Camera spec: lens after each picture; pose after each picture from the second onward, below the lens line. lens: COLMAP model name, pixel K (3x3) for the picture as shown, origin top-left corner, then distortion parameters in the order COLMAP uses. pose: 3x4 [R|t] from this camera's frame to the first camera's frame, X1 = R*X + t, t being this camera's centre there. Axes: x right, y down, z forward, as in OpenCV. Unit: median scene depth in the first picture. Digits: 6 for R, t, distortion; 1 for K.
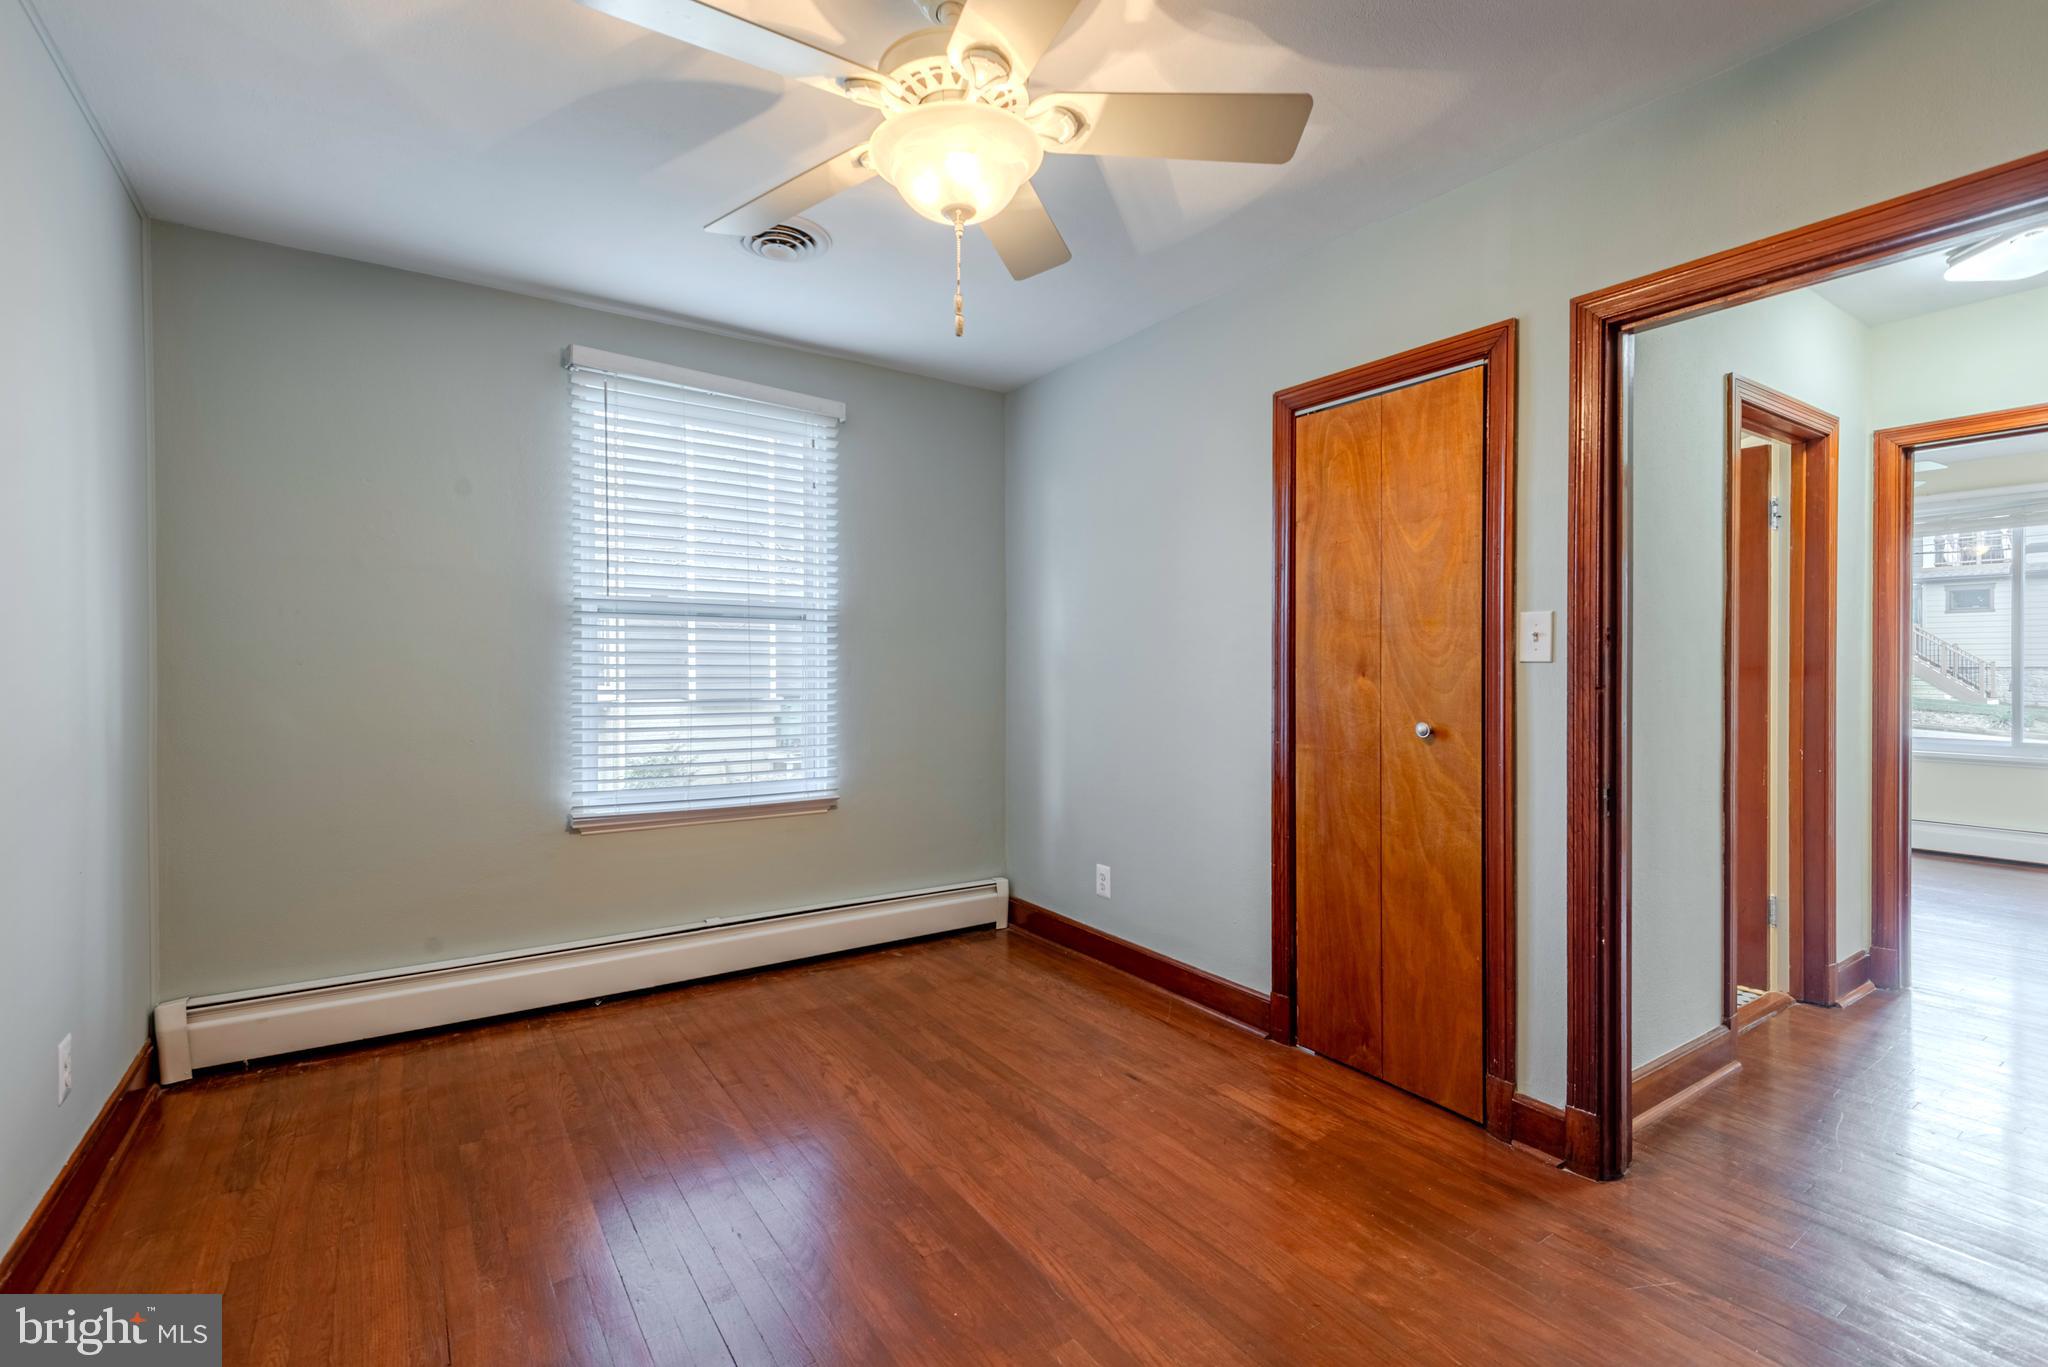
lens RADIAL K [[920.1, 0, 1031.4], [0, 920.1, 671.8], [0, 0, 1]] dist [0.023910, -0.011339]
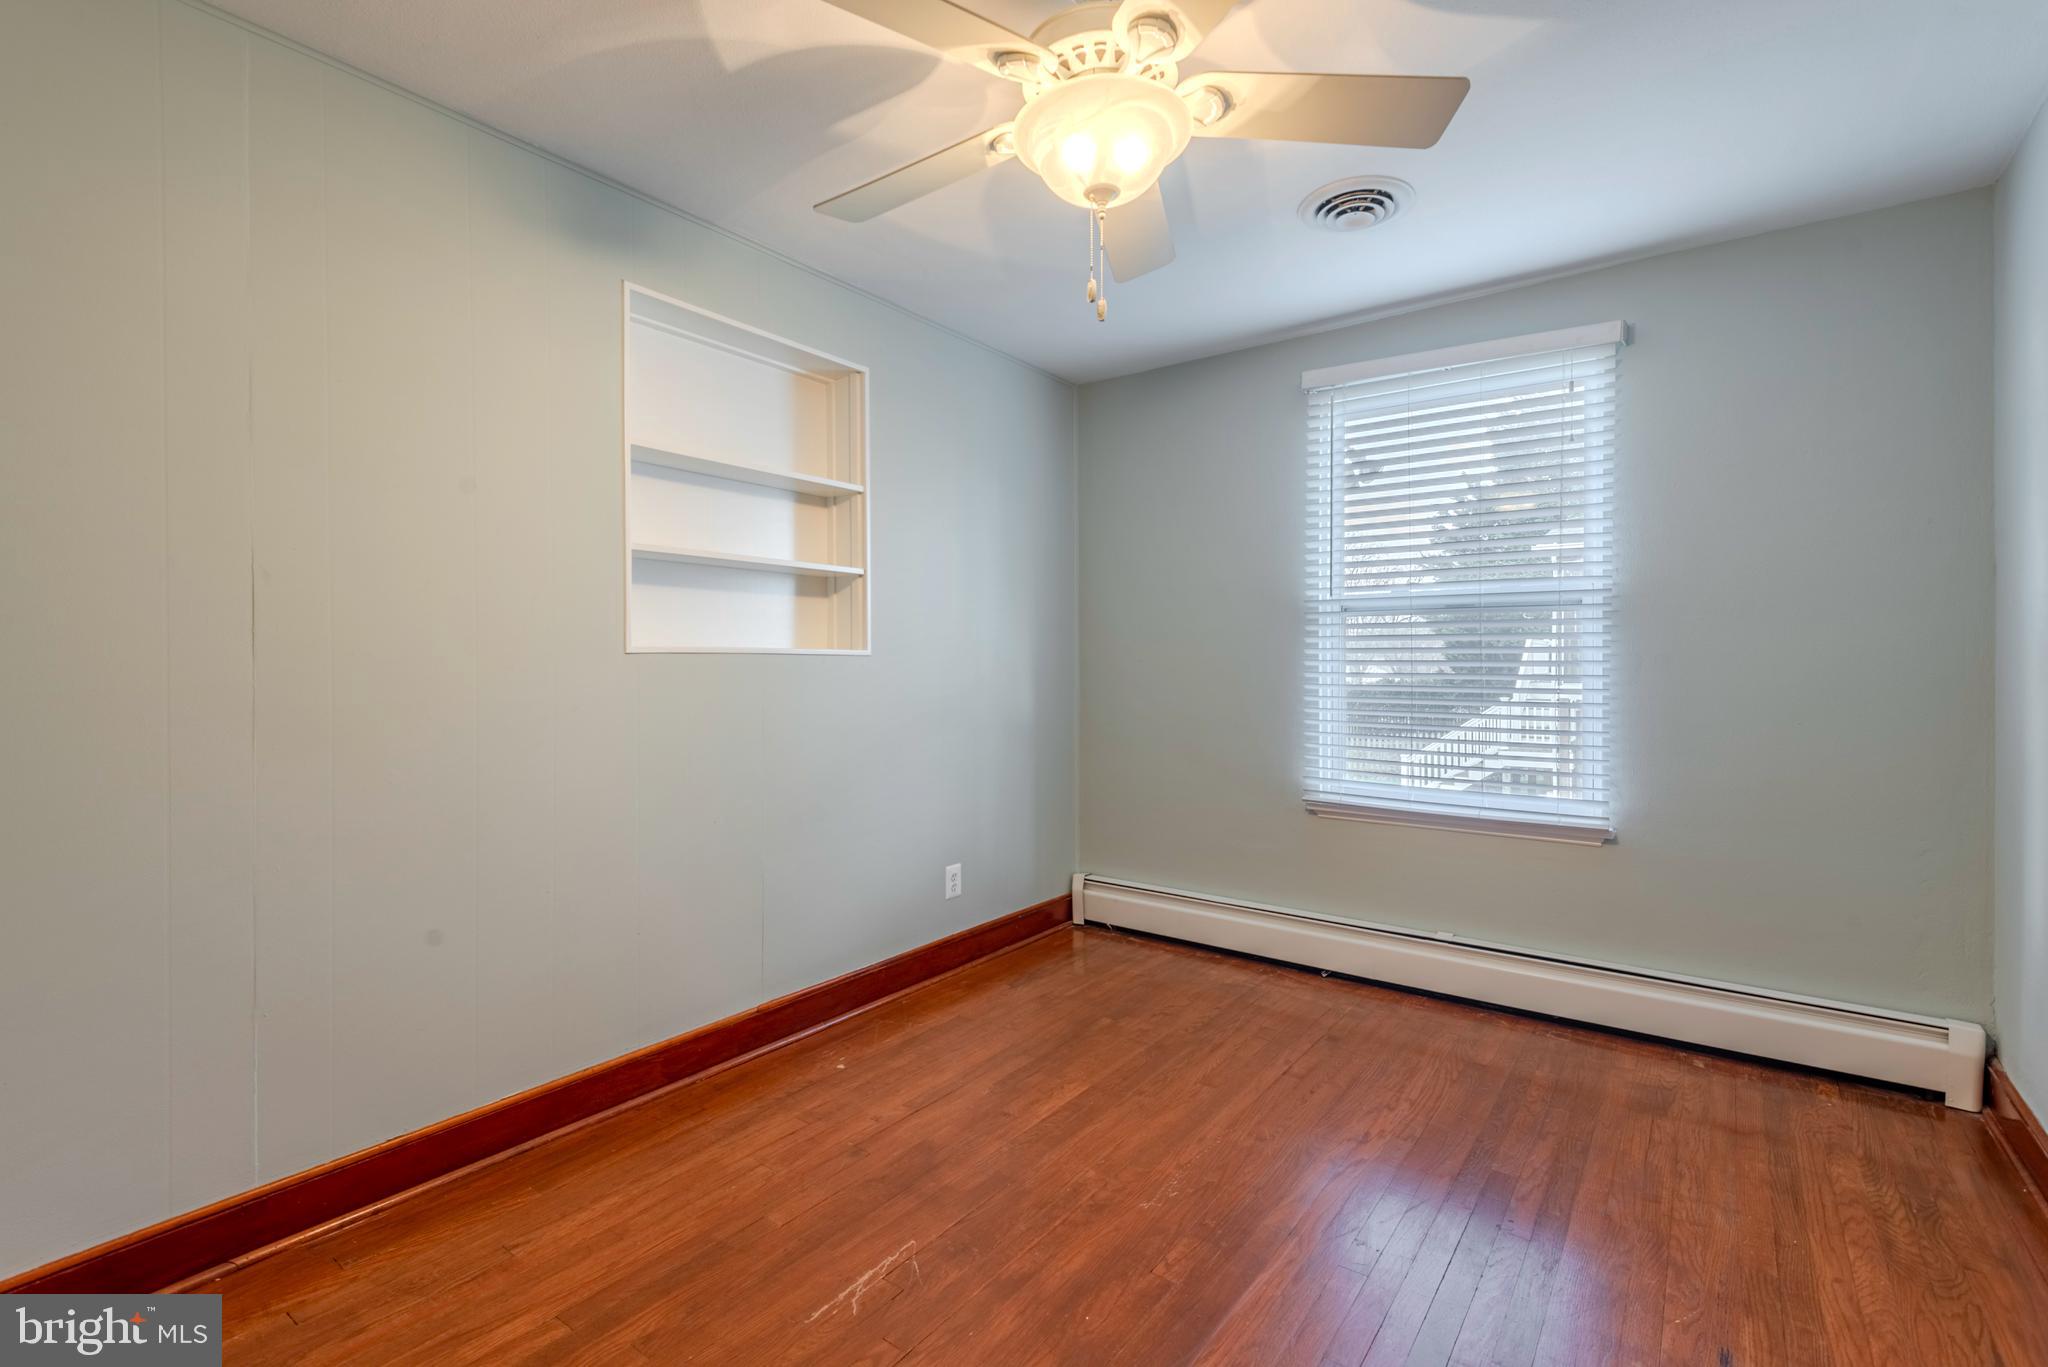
lens RADIAL K [[920.1, 0, 1032.8], [0, 920.1, 675.8], [0, 0, 1]] dist [0.023910, -0.011339]
pose [[0.322884, 0.011684, -0.946366, 0.449695], [-0.001859, 0.999930, 0.011711, -0.002977], [0.946437, -0.002022, 0.322883, 0.338912]]
